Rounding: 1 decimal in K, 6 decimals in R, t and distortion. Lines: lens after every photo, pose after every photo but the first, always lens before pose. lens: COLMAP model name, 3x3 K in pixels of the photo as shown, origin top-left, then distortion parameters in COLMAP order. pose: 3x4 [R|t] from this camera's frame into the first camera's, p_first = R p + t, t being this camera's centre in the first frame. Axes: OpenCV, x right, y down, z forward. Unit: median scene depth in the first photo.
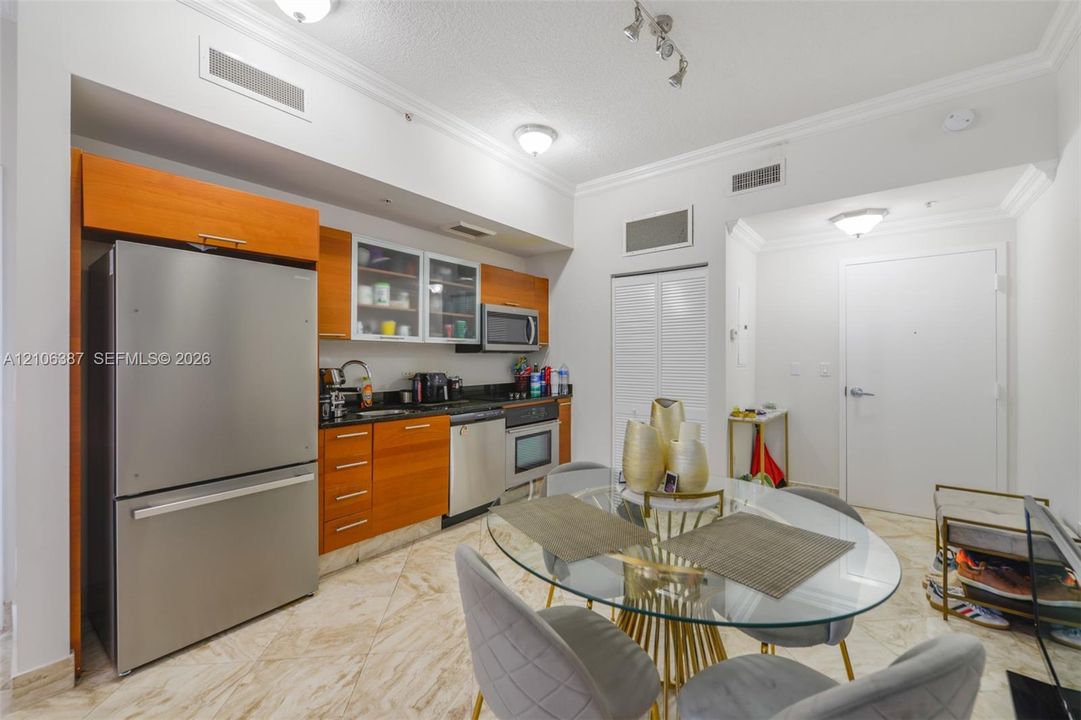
lens RADIAL K [[428.5, 0, 534.8], [0, 428.5, 357.1], [0, 0, 1]] dist [0.000578, -0.002823]
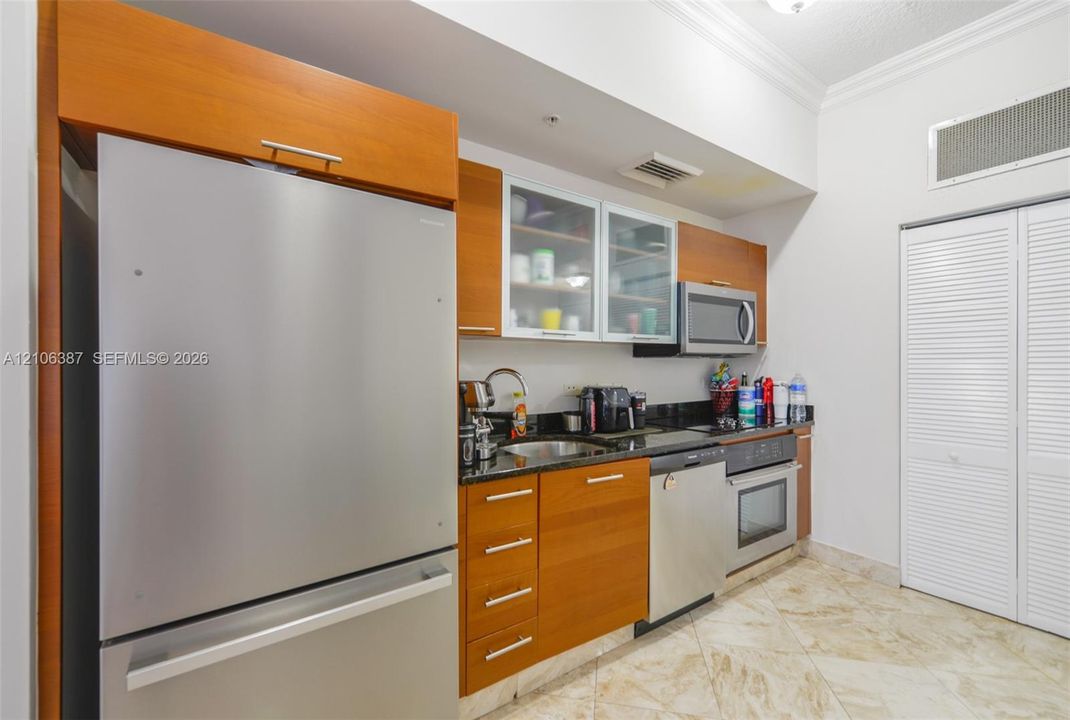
lens RADIAL K [[441.7, 0, 527.1], [0, 441.7, 364.2], [0, 0, 1]] dist [0.000917, 0.000271]
pose [[0.957257, -0.001149, -0.289235, -0.176327], [0.001626, 0.999998, 0.001407, -0.000086], [0.289233, -0.001817, 0.957257, 0.330476]]
